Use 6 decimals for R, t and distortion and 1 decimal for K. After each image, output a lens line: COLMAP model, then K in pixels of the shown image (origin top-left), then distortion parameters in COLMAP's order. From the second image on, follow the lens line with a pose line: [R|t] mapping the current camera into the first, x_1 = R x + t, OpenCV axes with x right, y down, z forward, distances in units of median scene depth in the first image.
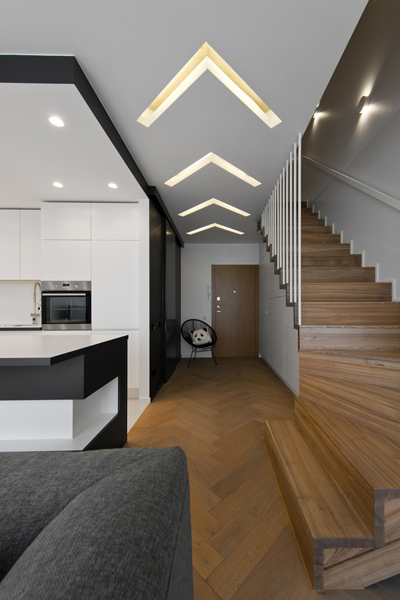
lens RADIAL K [[246.0, 0, 224.7], [0, 246.0, 308.7], [0, 0, 1]] dist [0.008201, -0.001882]
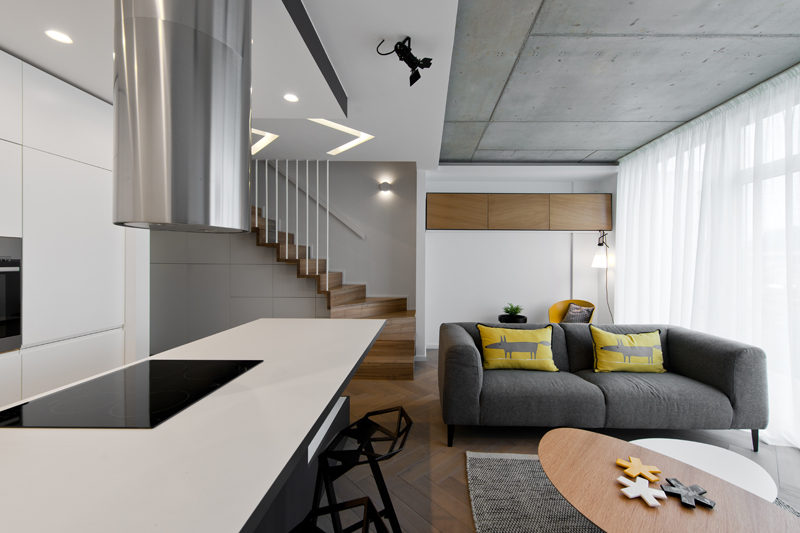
lens RADIAL K [[328.0, 0, 430.8], [0, 328.0, 262.9], [0, 0, 1]] dist [0.008201, -0.001882]
pose [[0.002481, -0.004687, 0.999986, -1.277400], [-0.009354, 0.999945, 0.004710, -0.087172], [-0.999953, -0.009365, 0.002437, 0.300089]]
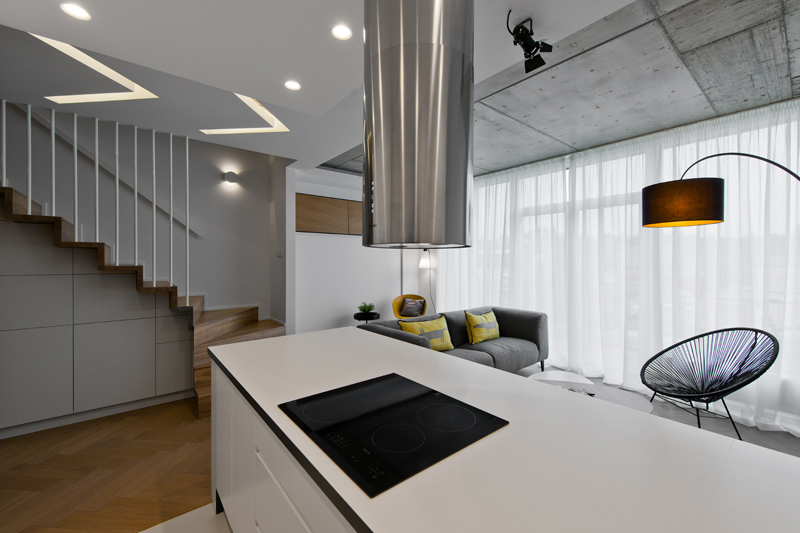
lens RADIAL K [[328.0, 0, 411.3], [0, 328.0, 261.3], [0, 0, 1]] dist [0.008201, -0.001882]
pose [[-0.640502, -0.001314, 0.767956, -1.172448], [-0.001871, 0.999998, 0.000150, -0.108144], [-0.767955, -0.001341, -0.640503, 0.922777]]
